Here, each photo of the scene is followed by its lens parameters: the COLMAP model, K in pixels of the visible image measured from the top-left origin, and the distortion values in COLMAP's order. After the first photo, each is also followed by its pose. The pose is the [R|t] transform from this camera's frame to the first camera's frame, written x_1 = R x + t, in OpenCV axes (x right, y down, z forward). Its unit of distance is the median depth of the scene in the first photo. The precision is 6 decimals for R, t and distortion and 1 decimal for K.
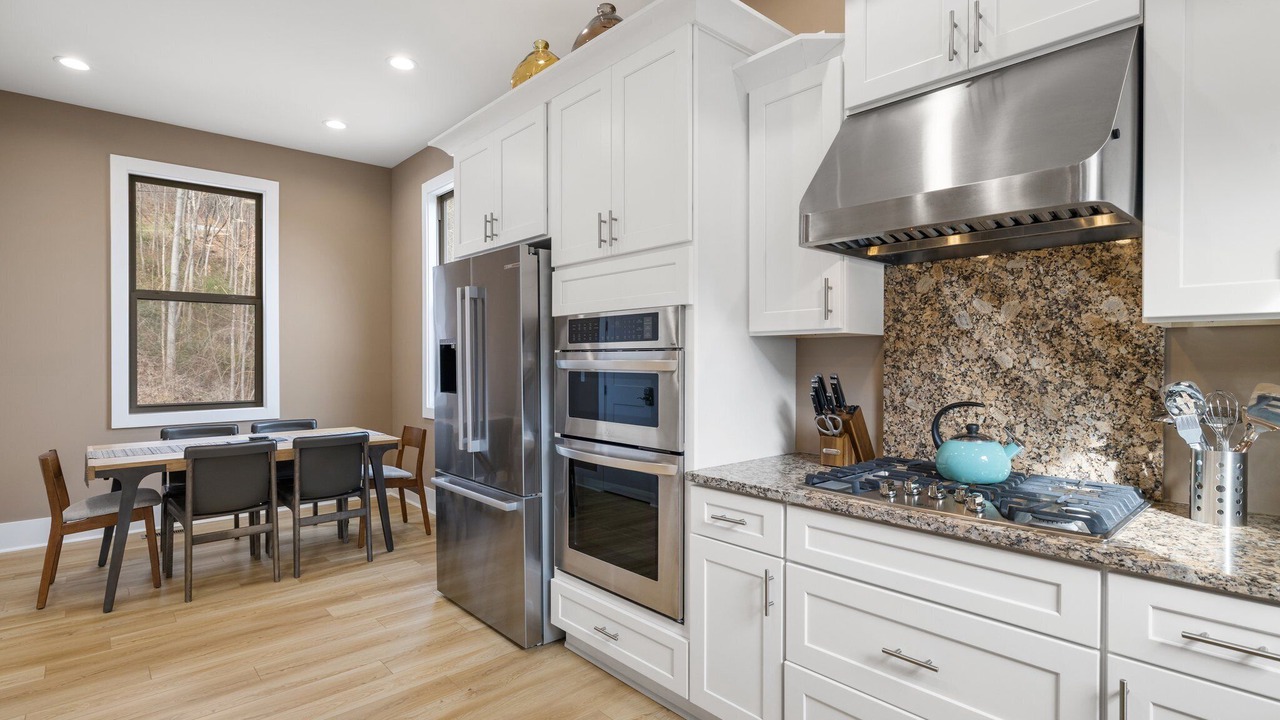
lens RADIAL K [[623.8, 0, 640.0], [0, 623.8, 360.0], [0, 0, 1]] dist [0.000626, 0.000128]
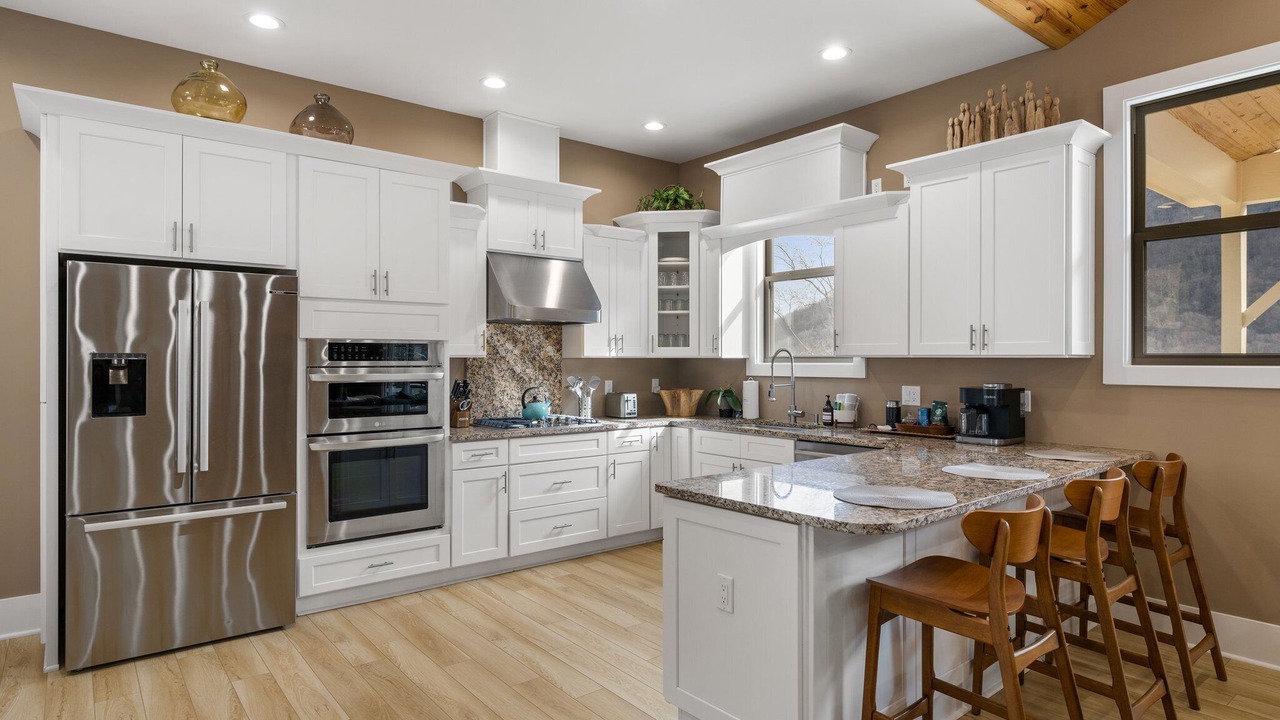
lens RADIAL K [[697.6, 0, 640.0], [0, 697.6, 360.0], [0, 0, 1]] dist [-0.003469, -0.000773]
pose [[0.057972, -0.001768, 0.998317, -1.924450], [0.003771, 0.999992, 0.001552, -0.037317], [-0.998311, 0.003675, 0.057978, 0.373303]]
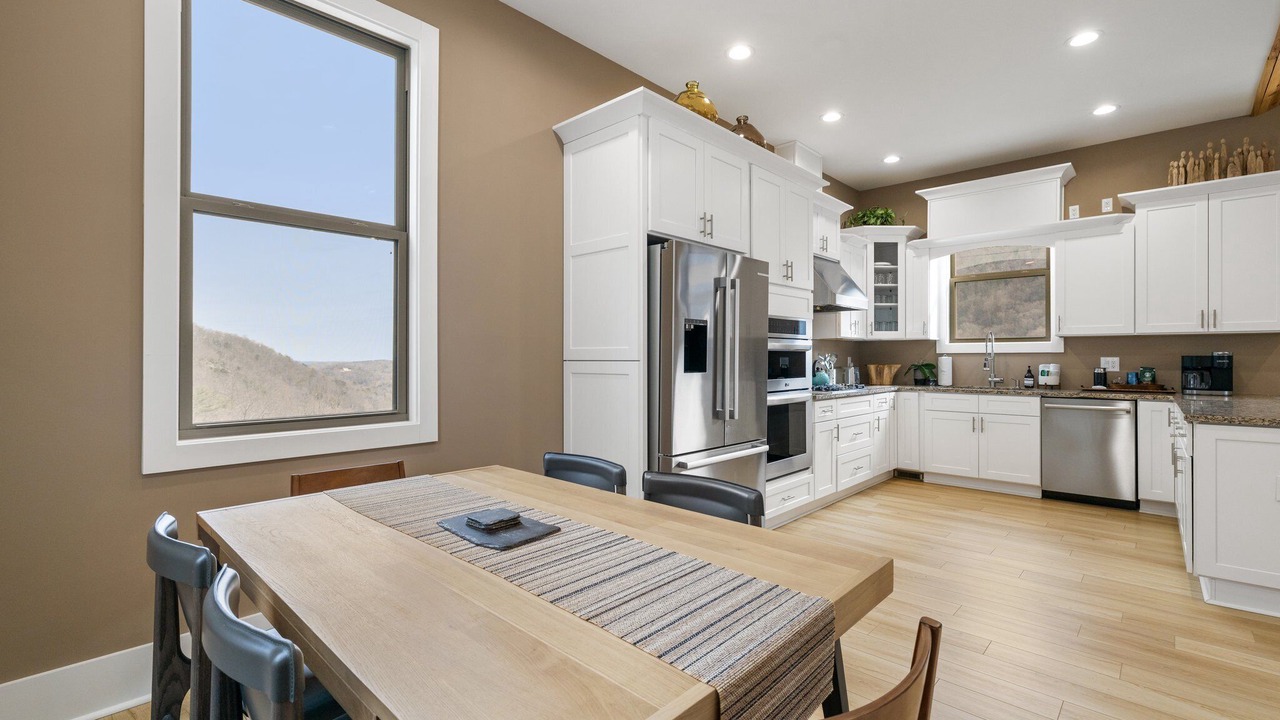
lens RADIAL K [[557.7, 0, 640.0], [0, 557.7, 360.0], [0, 0, 1]] dist [0.000477, 0.000309]
pose [[-0.089757, -0.004777, 0.995952, -1.902684], [0.003800, 0.999980, 0.005138, 0.041860], [-0.995956, 0.004246, -0.089737, 1.865342]]
